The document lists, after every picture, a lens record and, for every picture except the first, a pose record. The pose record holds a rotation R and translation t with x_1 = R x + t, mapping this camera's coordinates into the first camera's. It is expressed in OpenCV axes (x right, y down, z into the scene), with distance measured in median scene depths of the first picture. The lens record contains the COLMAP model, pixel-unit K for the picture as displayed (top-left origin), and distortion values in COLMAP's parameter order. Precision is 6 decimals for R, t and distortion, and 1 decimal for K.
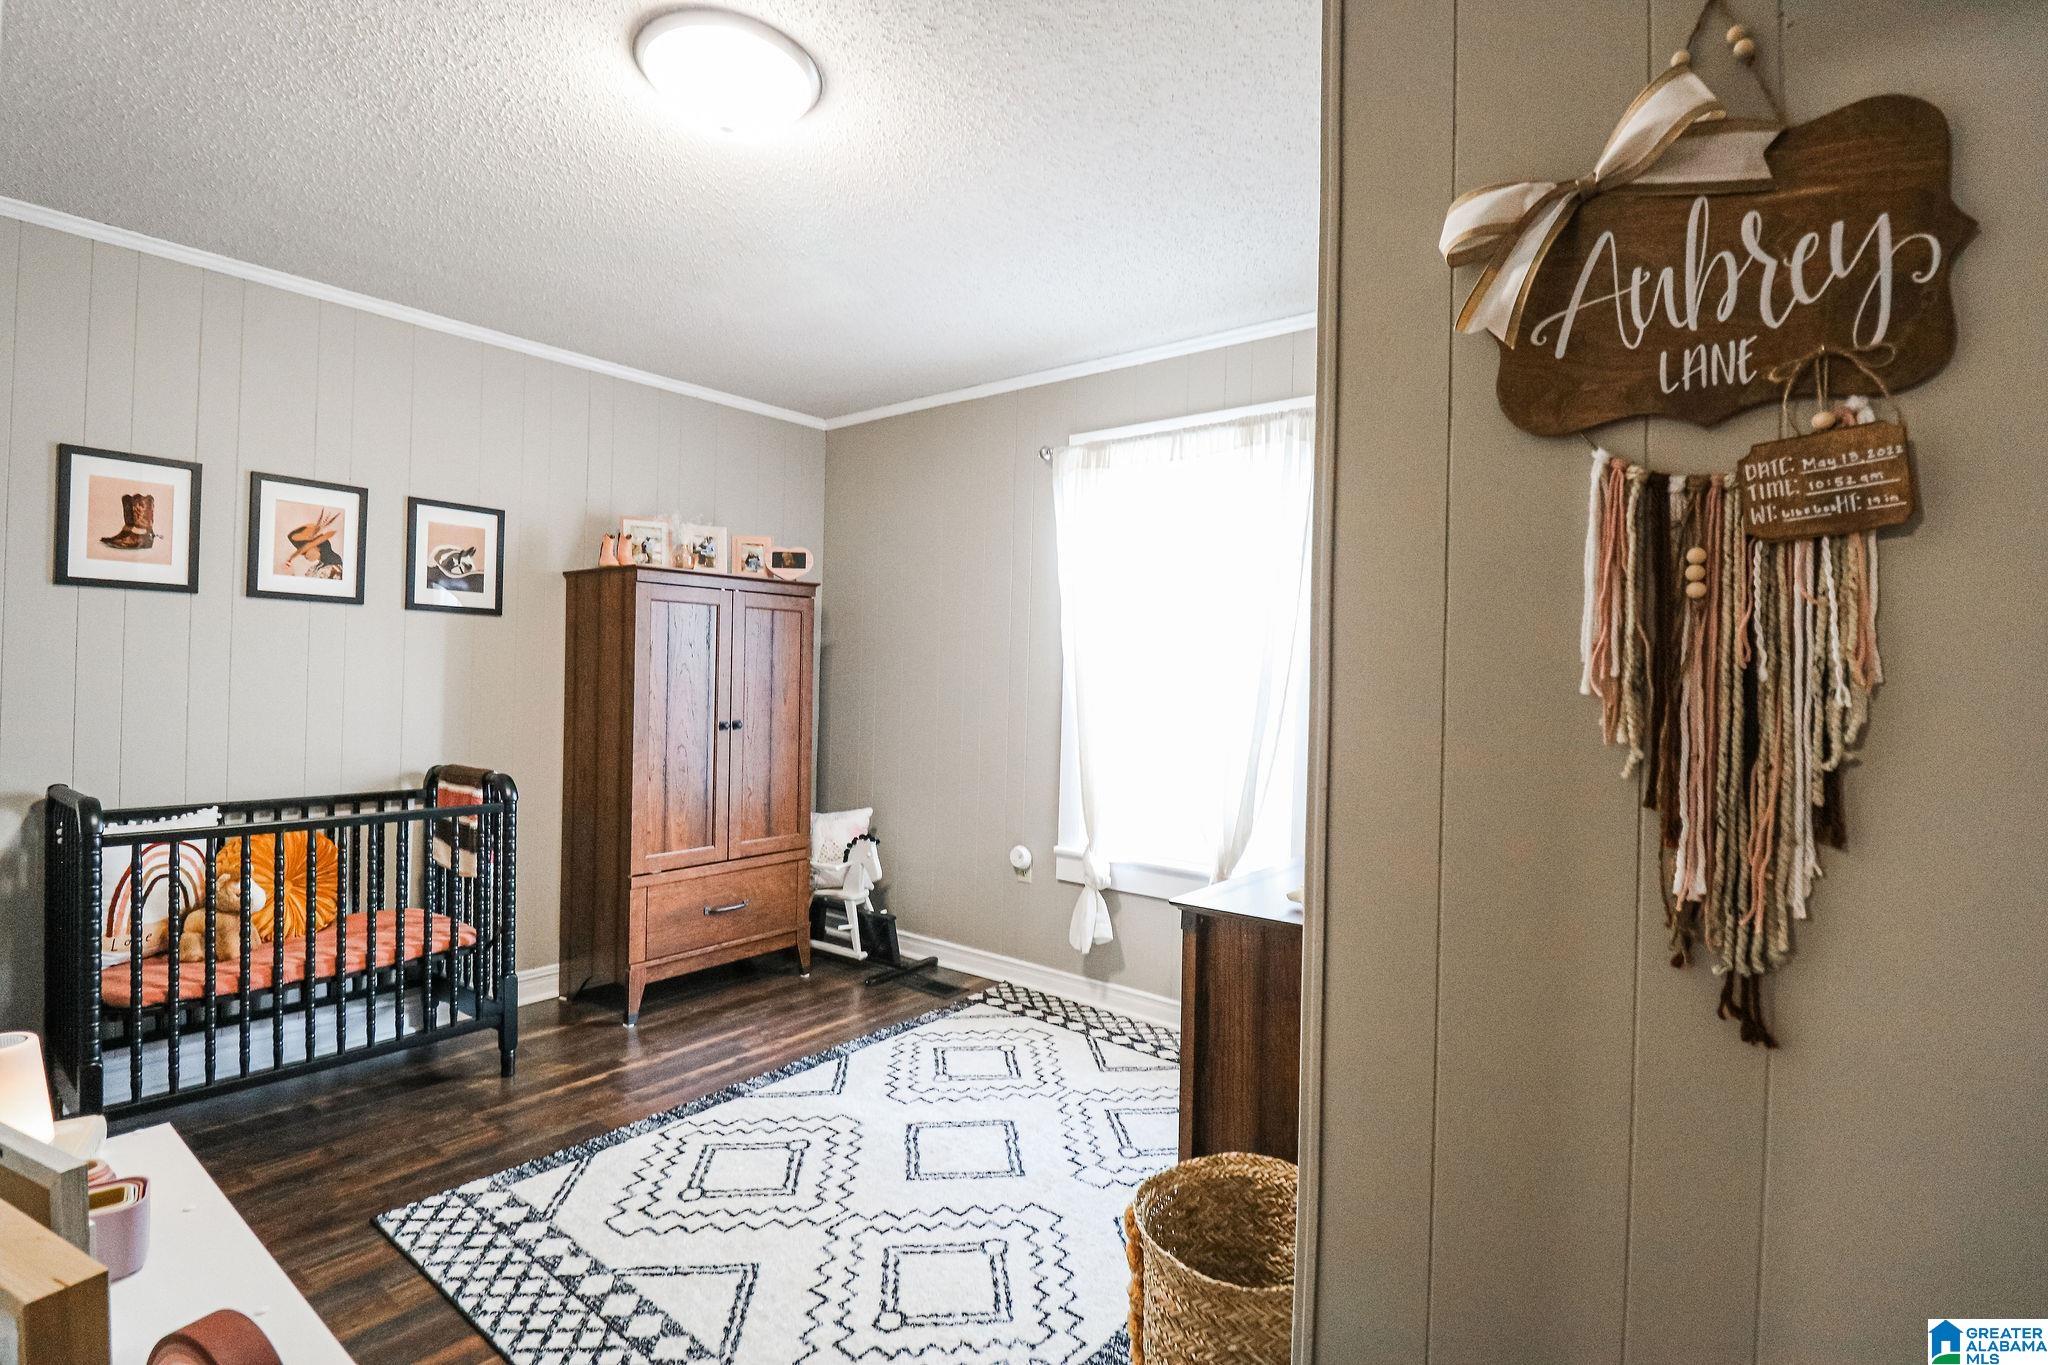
lens RADIAL K [[952.6, 0, 1027.9], [0, 952.6, 682.6], [0, 0, 1]] dist [-0.000850, -0.011607]
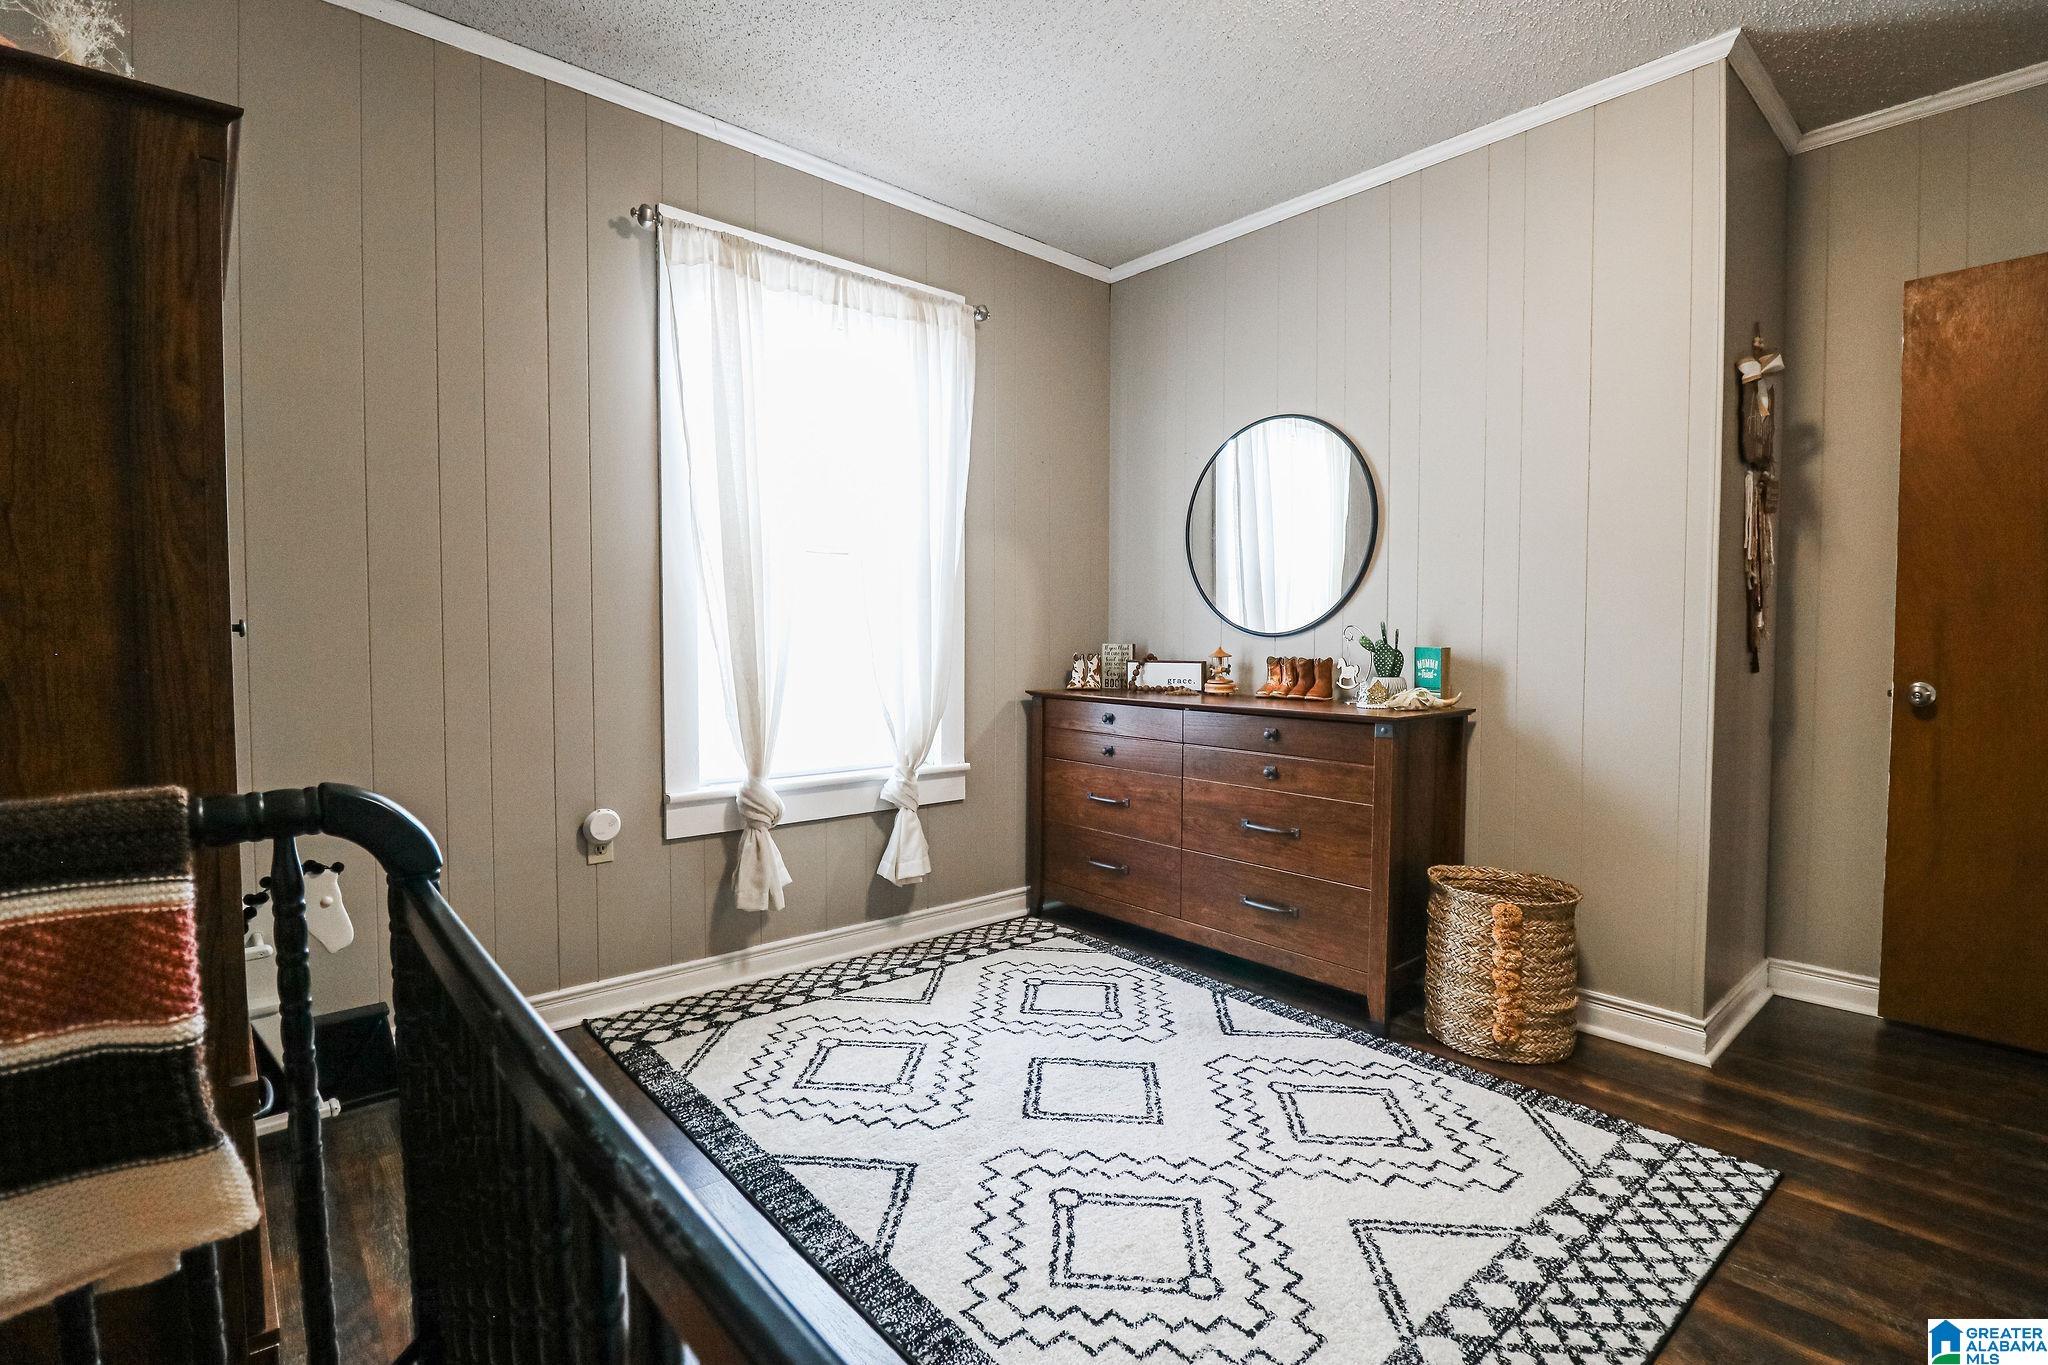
lens RADIAL K [[952.6, 0, 1027.9], [0, 952.6, 682.6], [0, 0, 1]] dist [-0.000850, -0.011607]
pose [[0.182270, -0.064890, 0.981105, -0.778217], [0.001745, 0.997840, 0.065672, 0.056014], [-0.983247, -0.010258, 0.181989, 0.779890]]
